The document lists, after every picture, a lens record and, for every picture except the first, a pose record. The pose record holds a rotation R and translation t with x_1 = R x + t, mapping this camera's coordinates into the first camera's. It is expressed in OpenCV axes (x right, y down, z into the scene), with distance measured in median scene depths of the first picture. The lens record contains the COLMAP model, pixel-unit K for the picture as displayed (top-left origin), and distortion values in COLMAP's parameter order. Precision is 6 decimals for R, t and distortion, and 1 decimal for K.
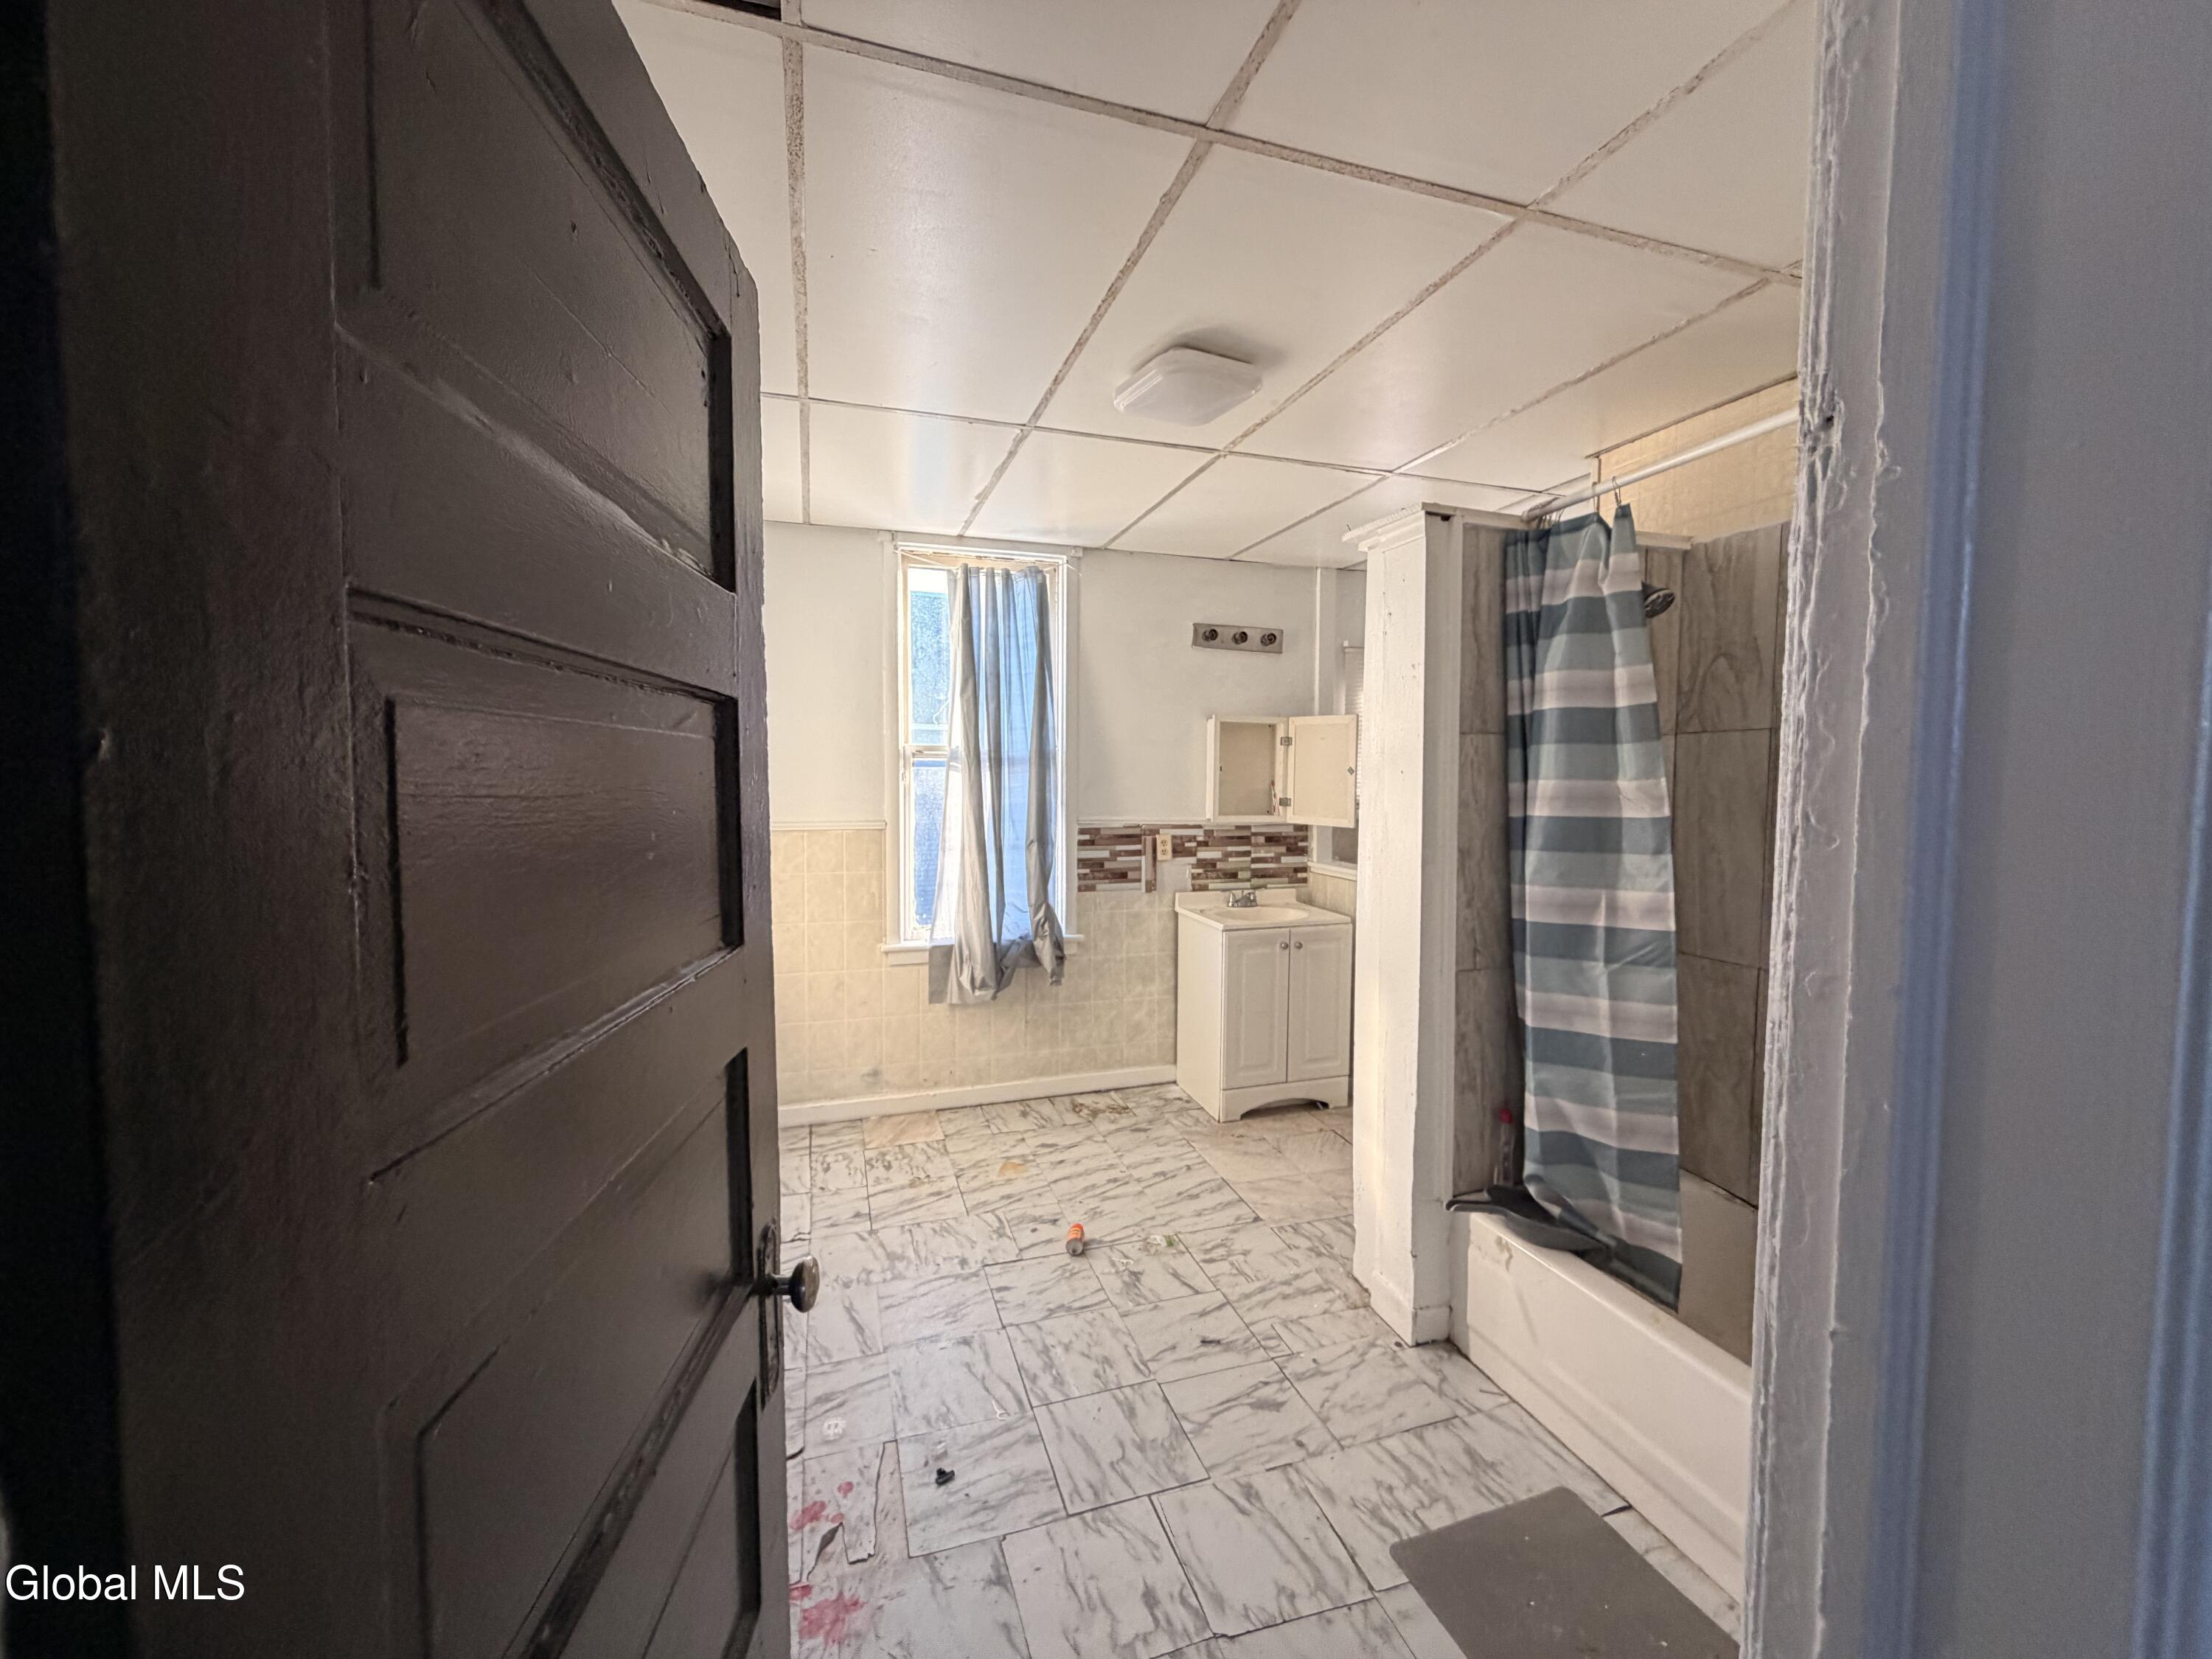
lens RADIAL K [[881.0, 0, 1101.7], [0, 881.0, 833.0], [0, 0, 1]] dist [-0.002652, 0.000329]
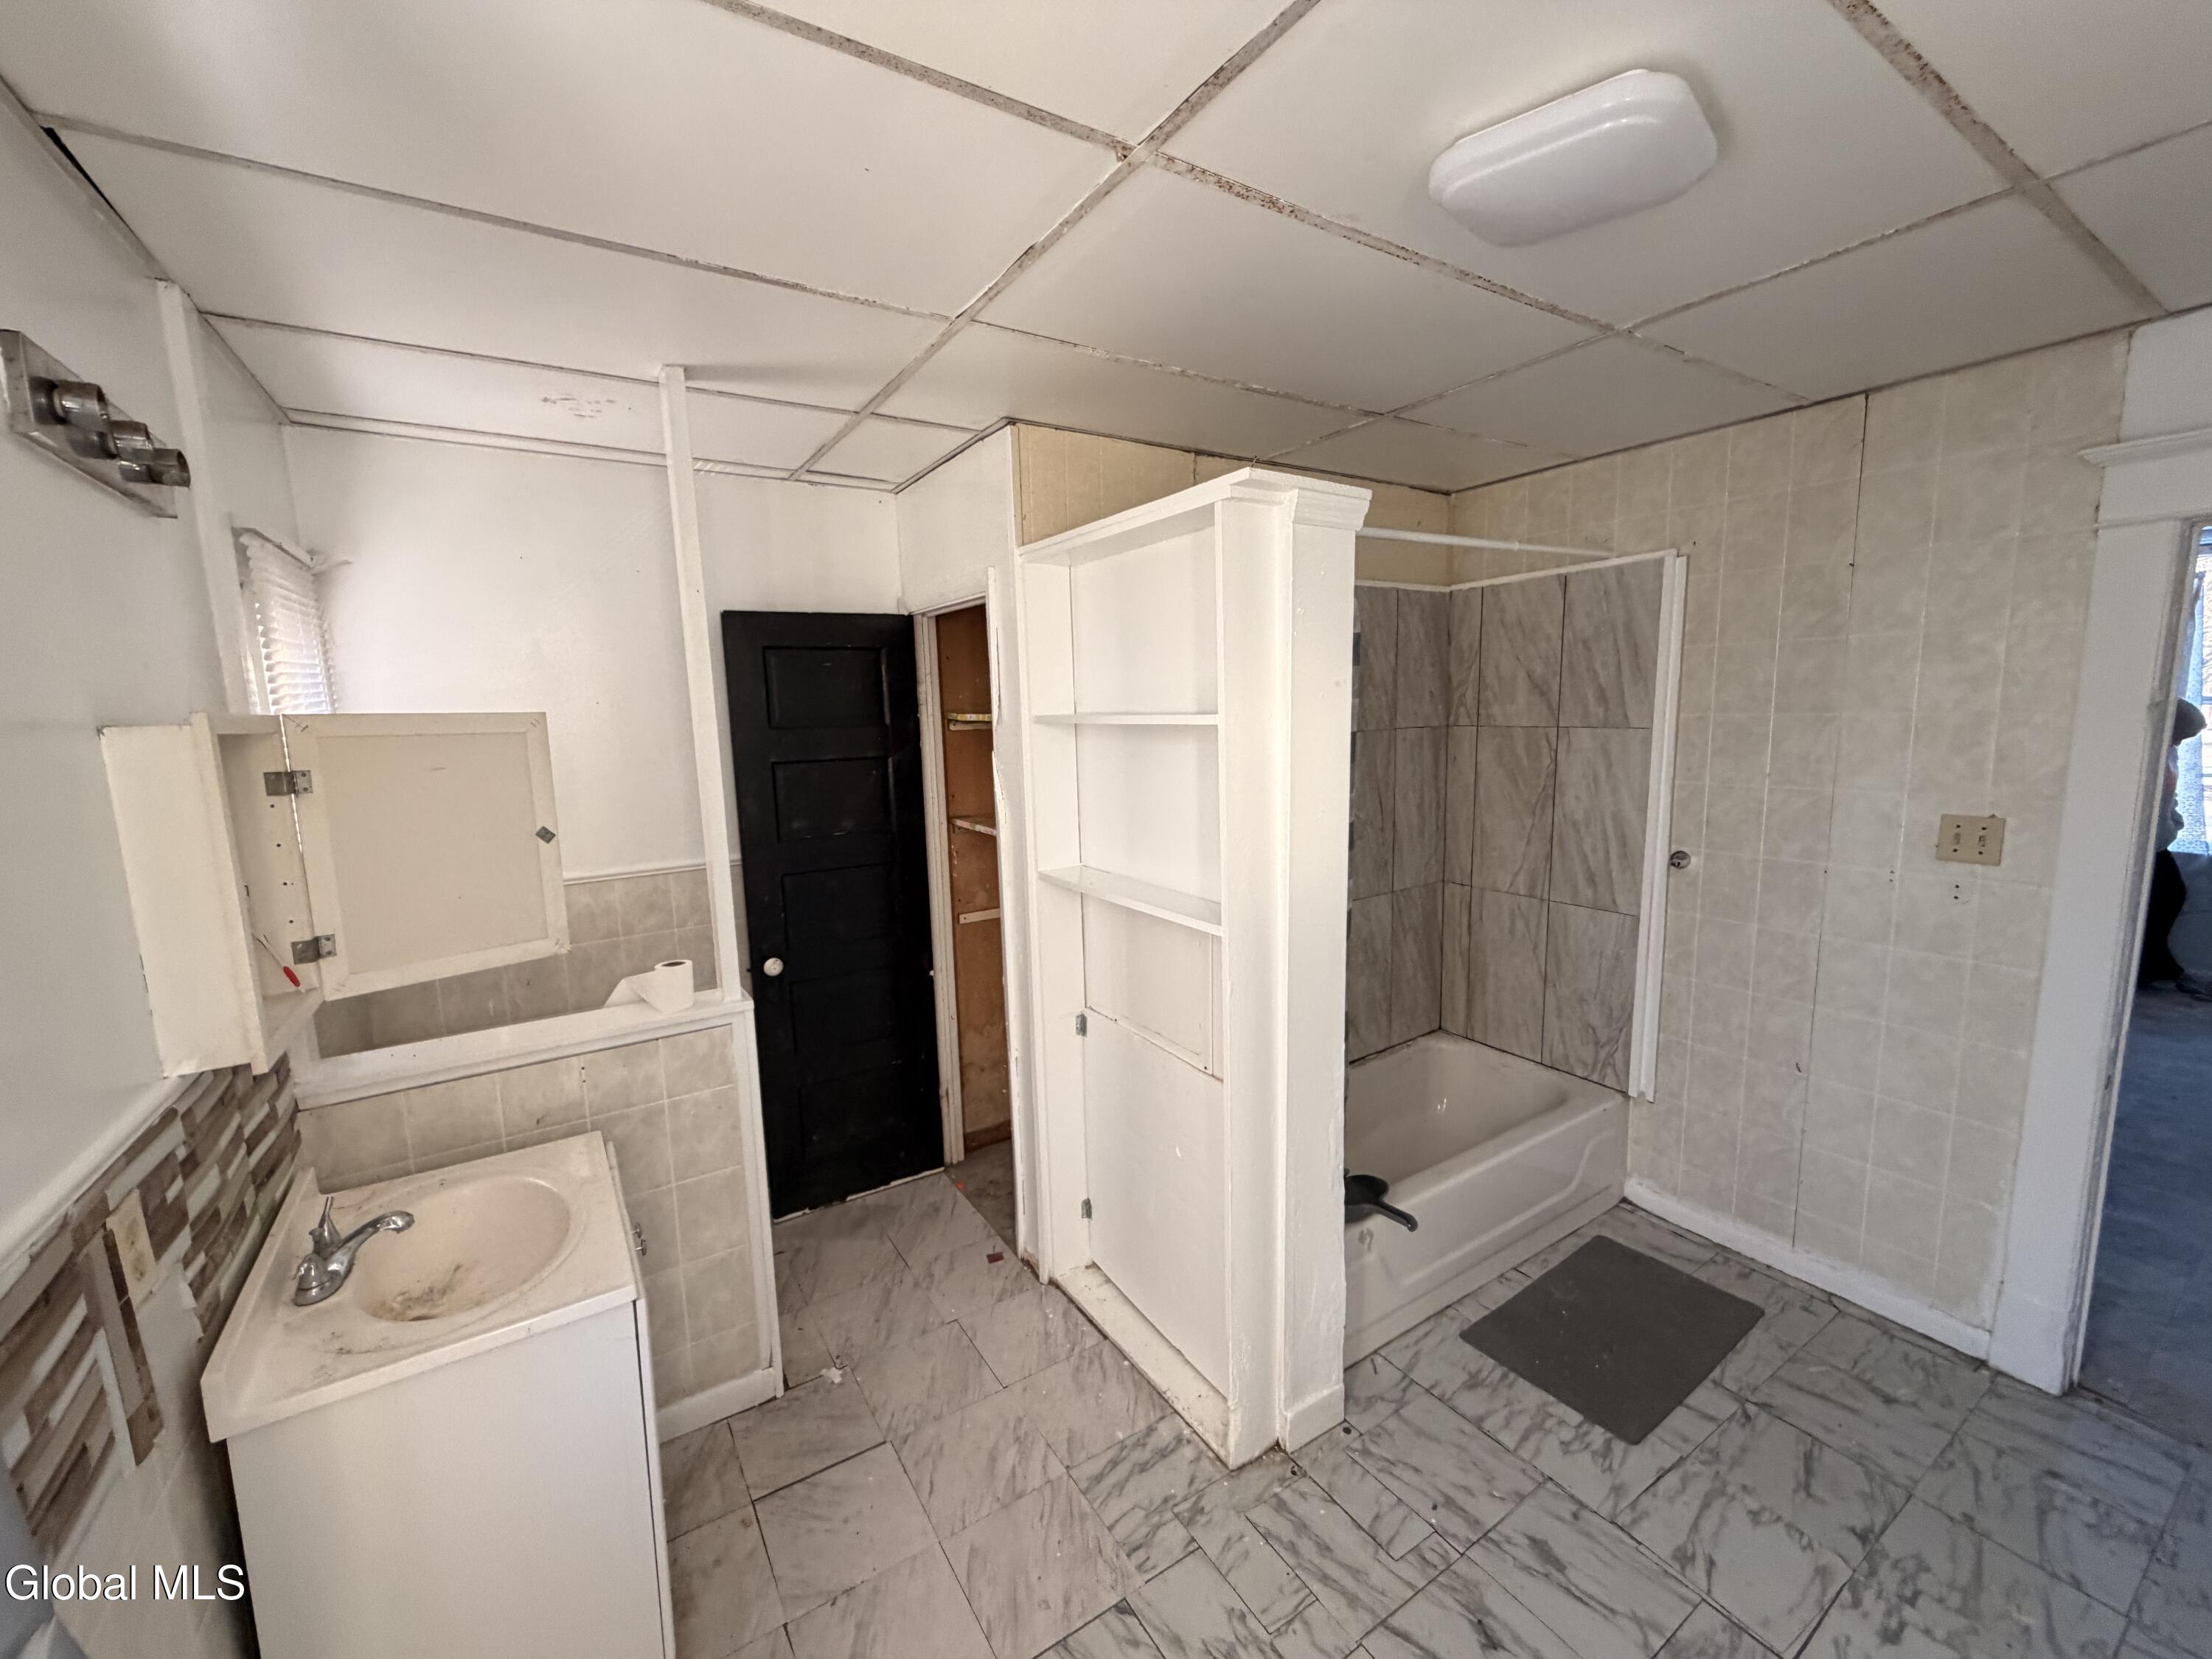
lens RADIAL K [[881.0, 0, 1098.2], [0, 881.0, 827.9], [0, 0, 1]] dist [-0.002652, 0.000329]
pose [[-0.253870, -0.131441, 0.958266, -0.424806], [0.092006, 0.982949, 0.159202, -0.219788], [-0.962852, 0.128583, -0.237448, 1.516219]]
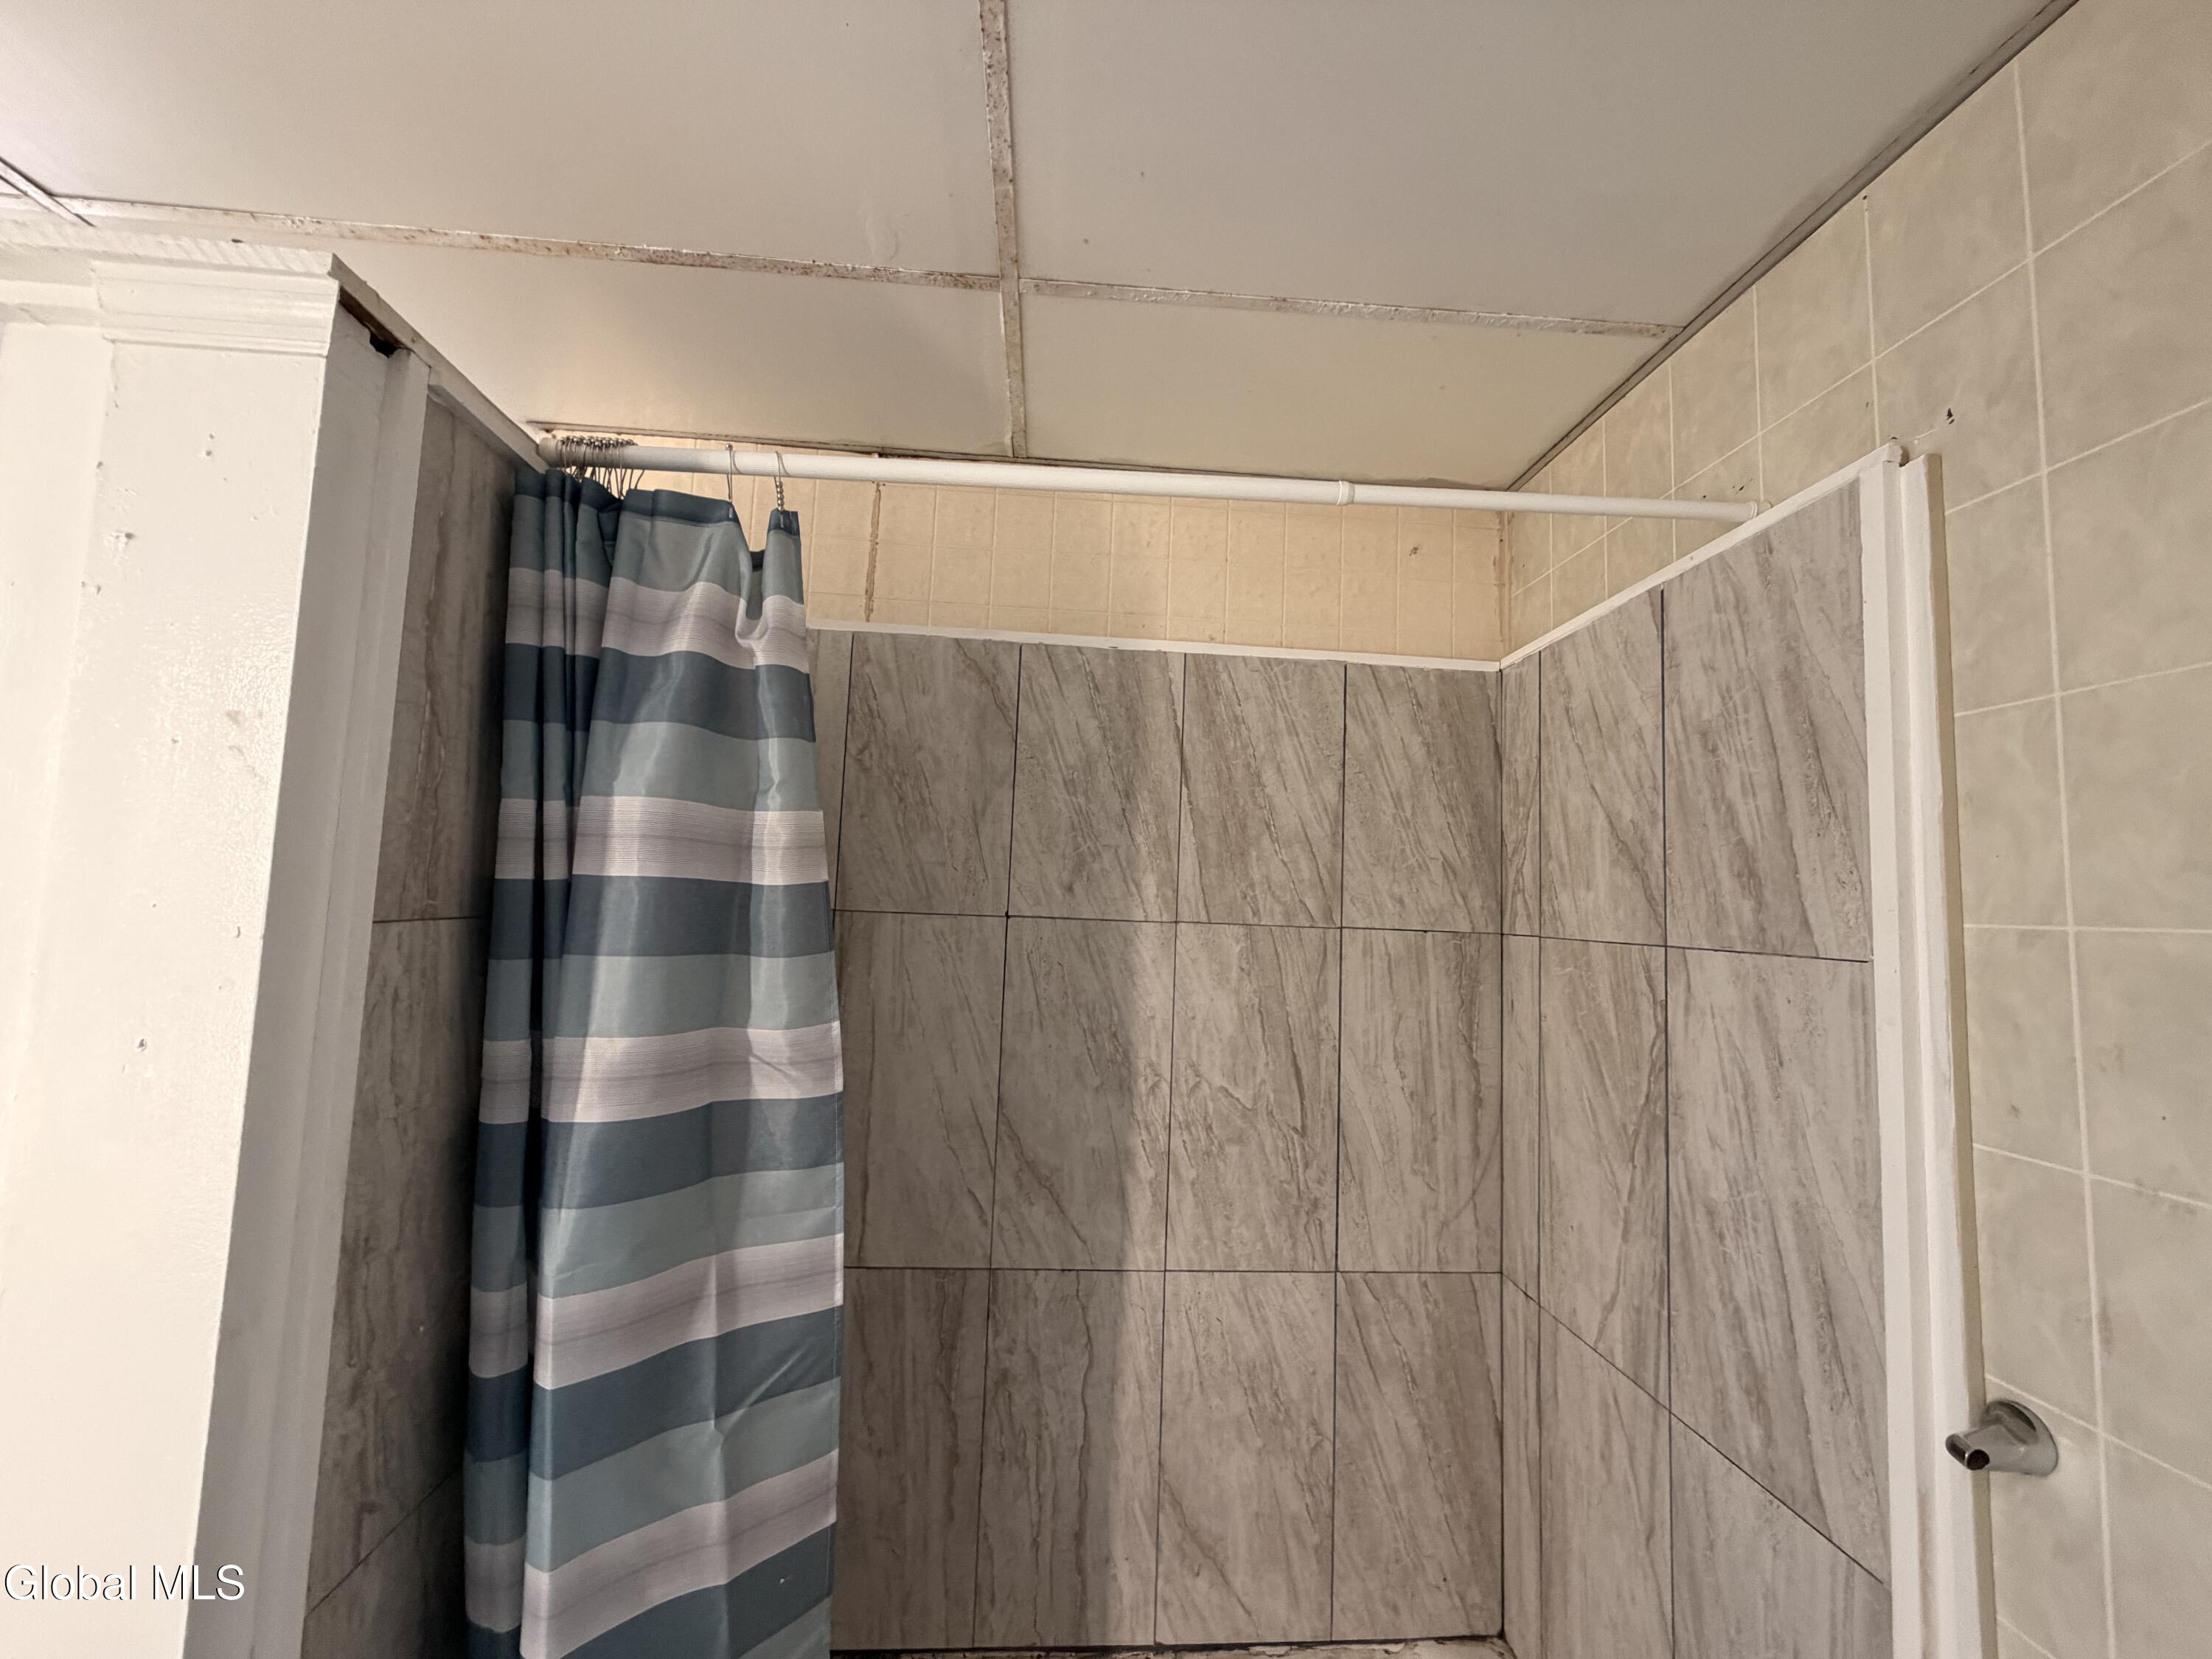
lens RADIAL K [[881.0, 0, 1097.3], [0, 881.0, 825.3], [0, 0, 1]] dist [-0.002652, 0.000329]
pose [[0.243639, 0.093121, 0.965385, 0.129321], [0.026699, 0.994359, -0.102654, -0.113569], [-0.969498, 0.050785, 0.239778, 0.650447]]
